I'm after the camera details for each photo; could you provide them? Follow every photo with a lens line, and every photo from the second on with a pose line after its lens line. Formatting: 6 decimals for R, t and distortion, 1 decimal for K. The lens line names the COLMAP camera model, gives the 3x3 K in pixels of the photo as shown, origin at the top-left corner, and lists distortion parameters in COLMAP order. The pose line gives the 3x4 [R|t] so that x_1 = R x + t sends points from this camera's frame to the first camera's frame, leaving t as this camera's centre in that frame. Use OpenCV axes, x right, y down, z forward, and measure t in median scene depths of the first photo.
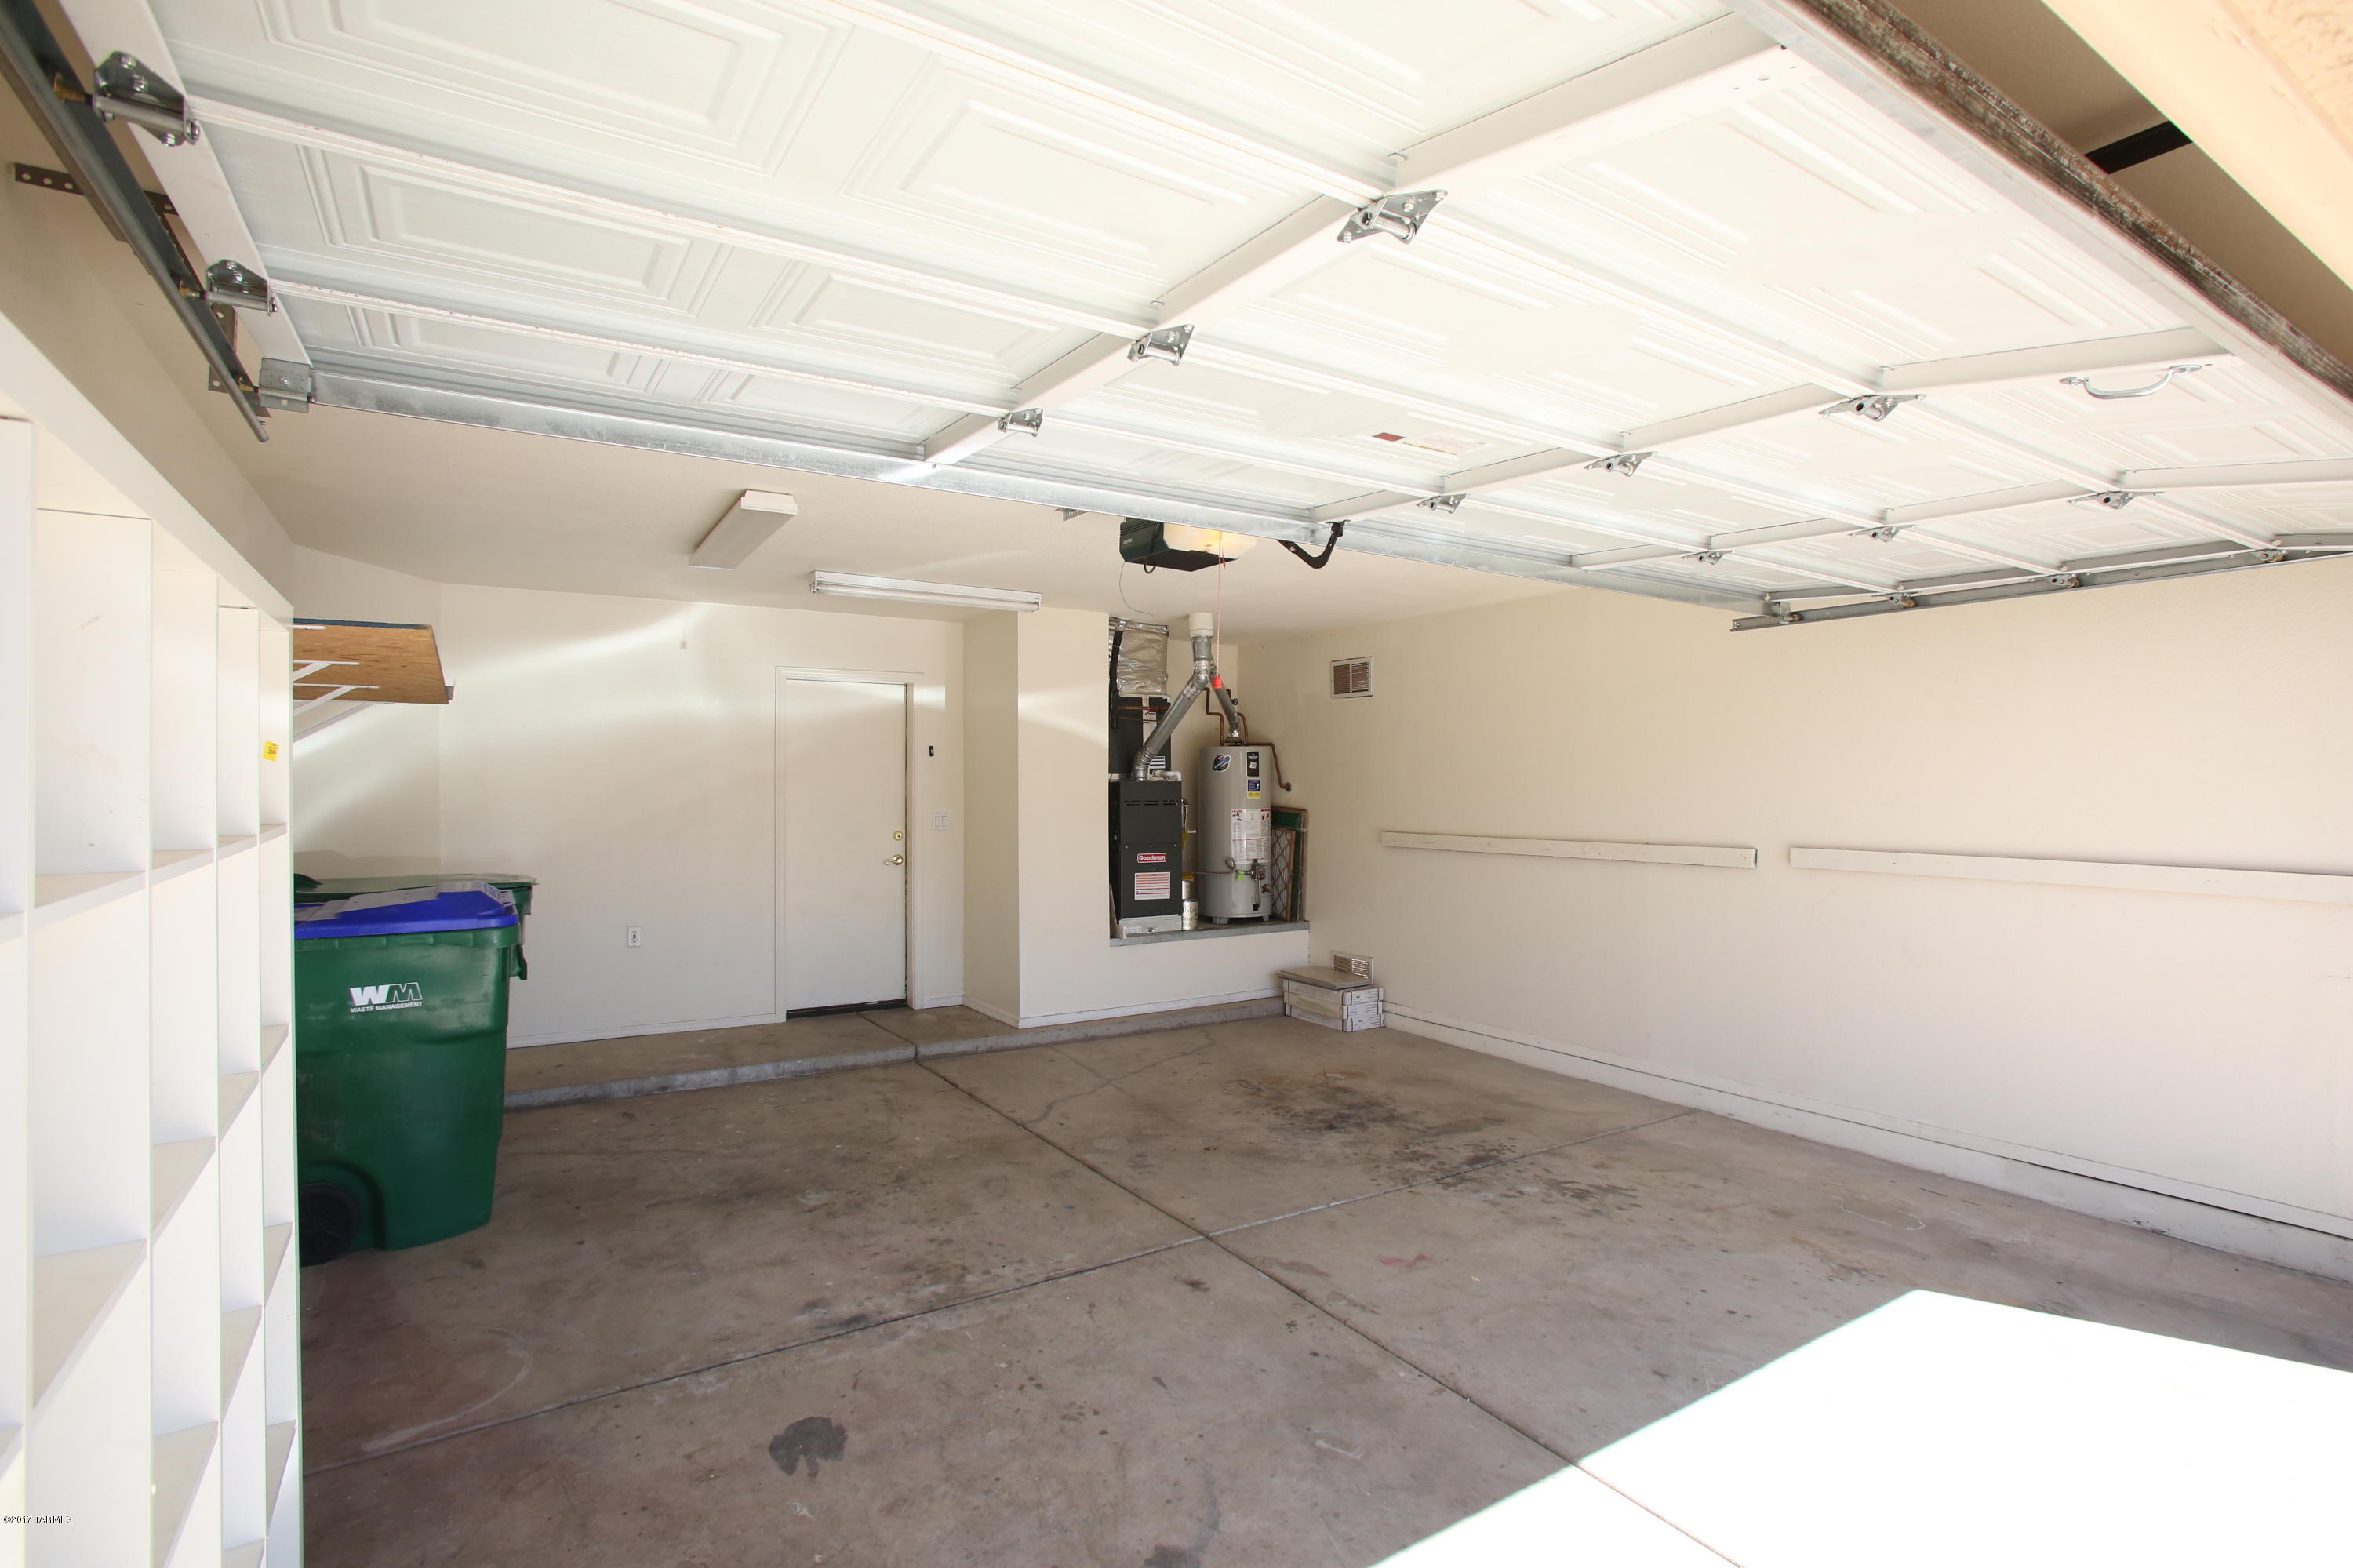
lens RADIAL K [[1137.5, 0, 1190.7], [0, 1137.5, 768.6], [0, 0, 1]] dist [-0.075988, 0.029445]
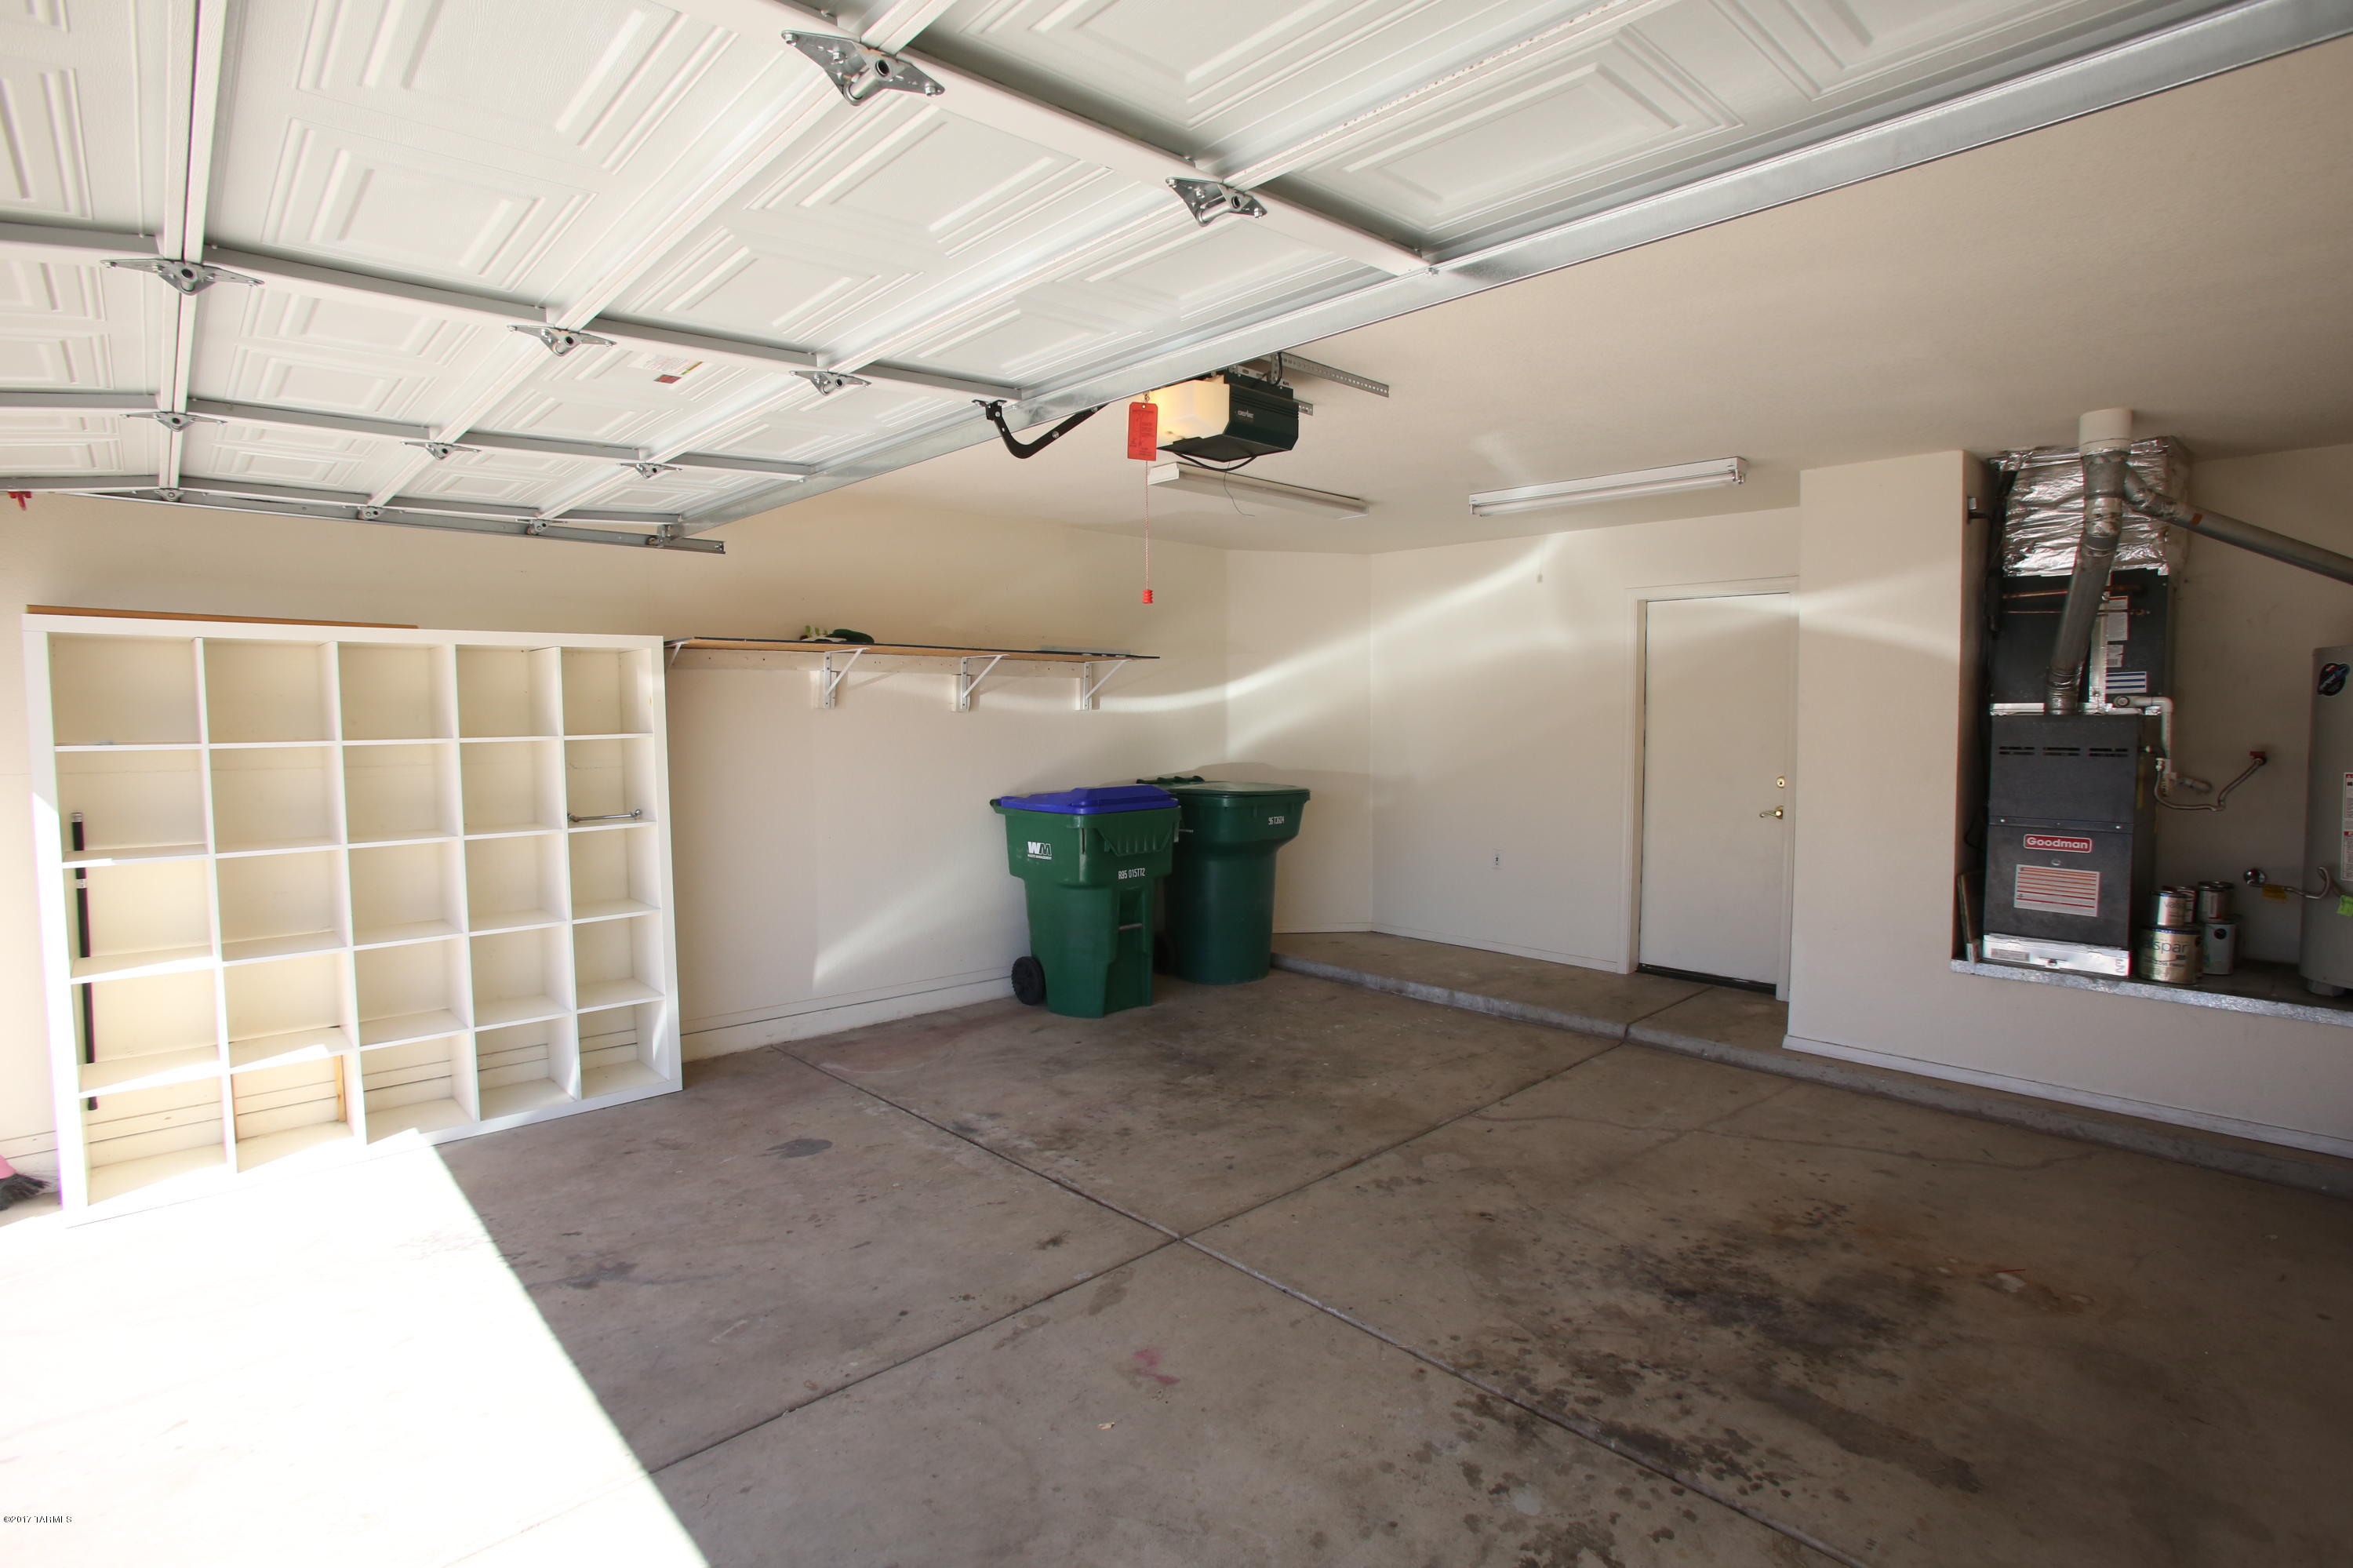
lens RADIAL K [[1137.5, 0, 1180.0], [0, 1137.5, 773.4], [0, 0, 1]] dist [-0.075988, 0.029445]
pose [[0.180427, 0.049274, -0.982353, 0.705578], [0.012173, 0.998556, 0.052323, 0.010217], [0.983513, -0.021399, 0.179567, 0.706376]]
